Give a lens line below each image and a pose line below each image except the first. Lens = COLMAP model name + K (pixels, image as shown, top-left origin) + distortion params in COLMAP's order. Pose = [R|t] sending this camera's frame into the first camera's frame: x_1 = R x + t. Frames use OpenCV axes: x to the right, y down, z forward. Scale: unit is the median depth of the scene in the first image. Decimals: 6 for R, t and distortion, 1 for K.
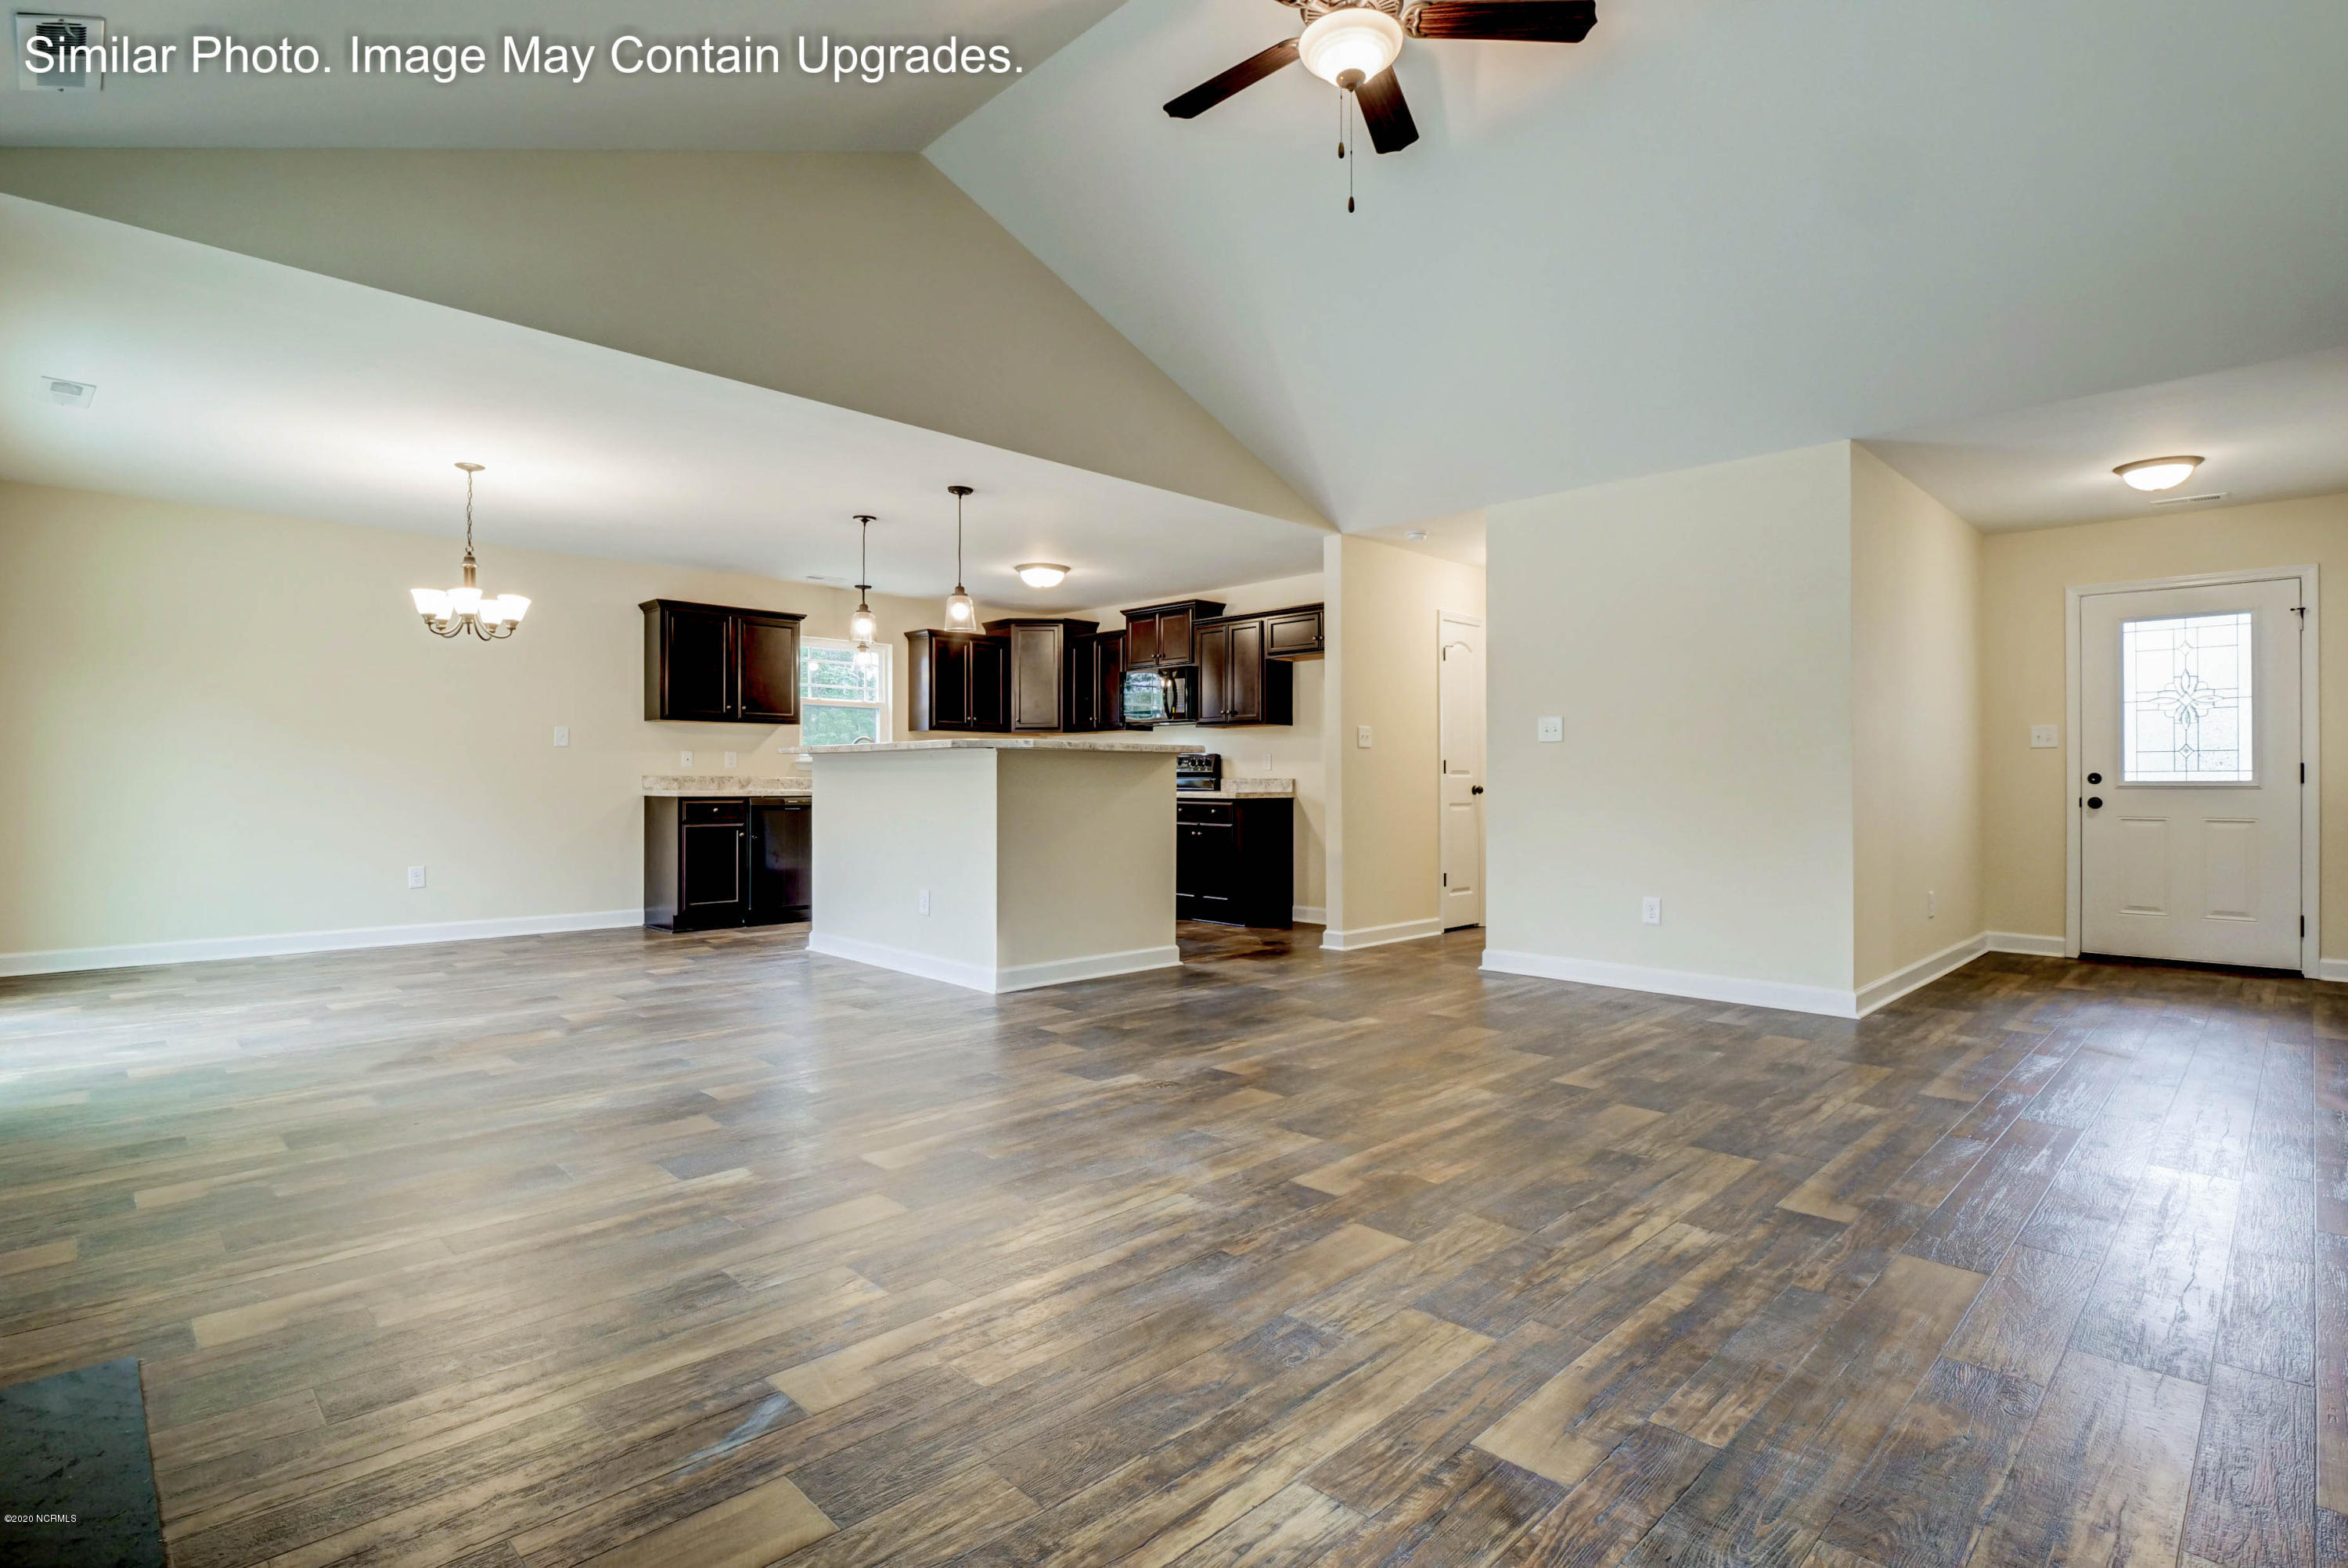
lens RADIAL K [[1141.7, 0, 1174.0], [0, 1141.7, 784.0], [0, 0, 1]] dist [-0.014820, -0.000397]
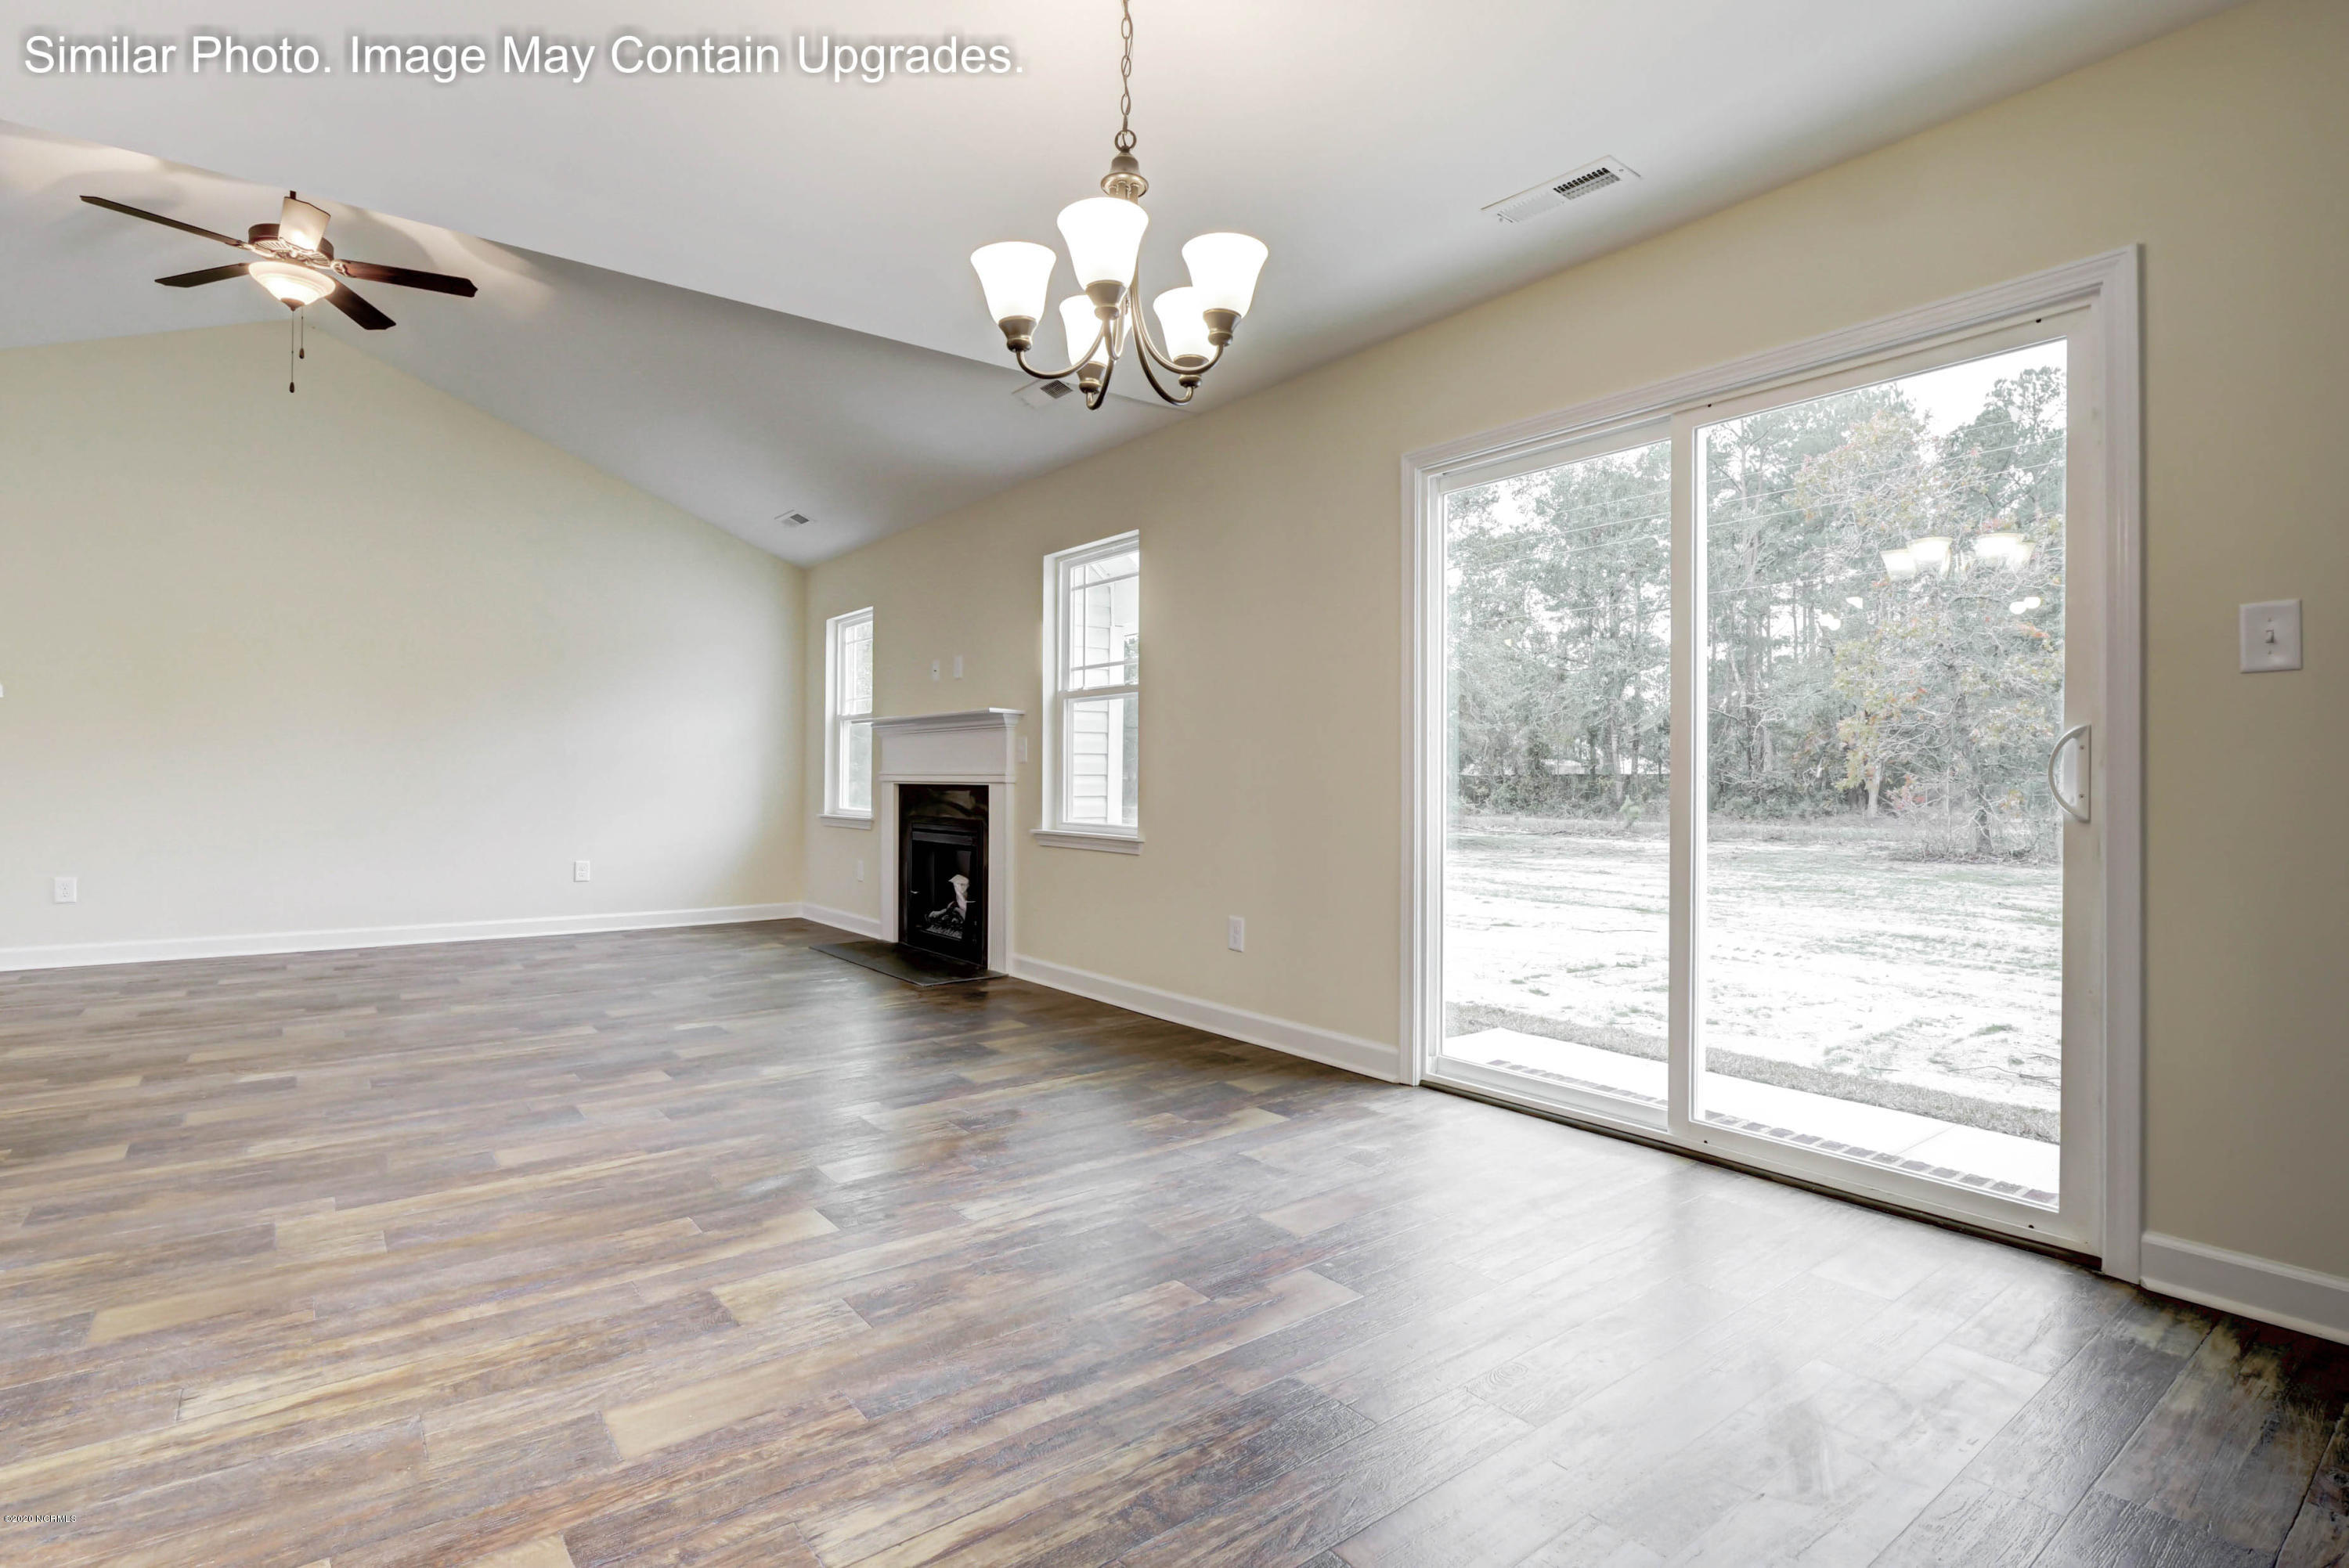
lens RADIAL K [[1142.2, 0, 1174.5], [0, 1142.2, 784.0], [0, 0, 1]] dist [-0.014820, -0.000397]
pose [[-0.992989, 0.002310, 0.118184, -0.272757], [0.002829, 0.999987, 0.004219, 0.003865], [-0.118173, 0.004524, -0.992983, 1.939071]]
